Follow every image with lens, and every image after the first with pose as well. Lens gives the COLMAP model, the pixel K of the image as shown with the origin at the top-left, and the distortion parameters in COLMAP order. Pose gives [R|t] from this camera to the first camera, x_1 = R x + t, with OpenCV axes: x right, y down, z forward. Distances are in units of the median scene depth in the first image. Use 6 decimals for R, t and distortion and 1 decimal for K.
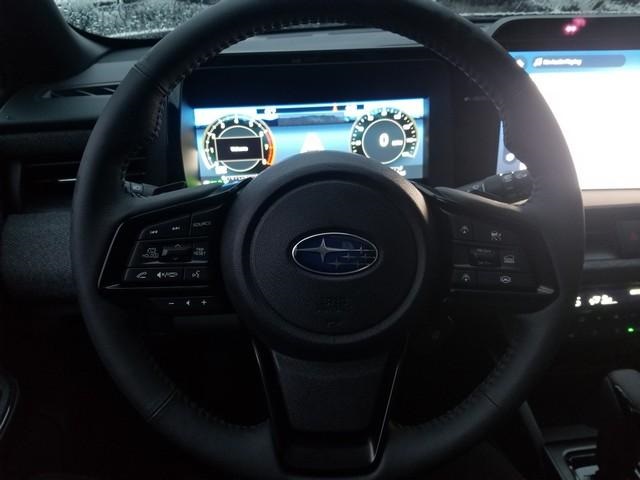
lens RADIAL K [[538.5, 0, 320.0], [0, 538.5, 240.0], [0, 0, 1]] dist [0.106707, -0.219590]
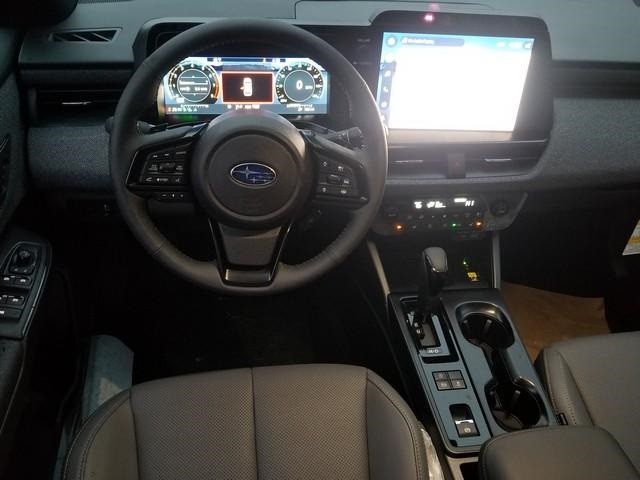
lens RADIAL K [[538.5, 0, 320.0], [0, 538.5, 240.0], [0, 0, 1]] dist [0.106707, -0.219590]
pose [[0.992646, 0.034285, 0.116094, 0.024489], [-0.055377, 0.981429, 0.183657, -0.057437], [-0.107641, -0.188735, 0.976111, -0.497320]]
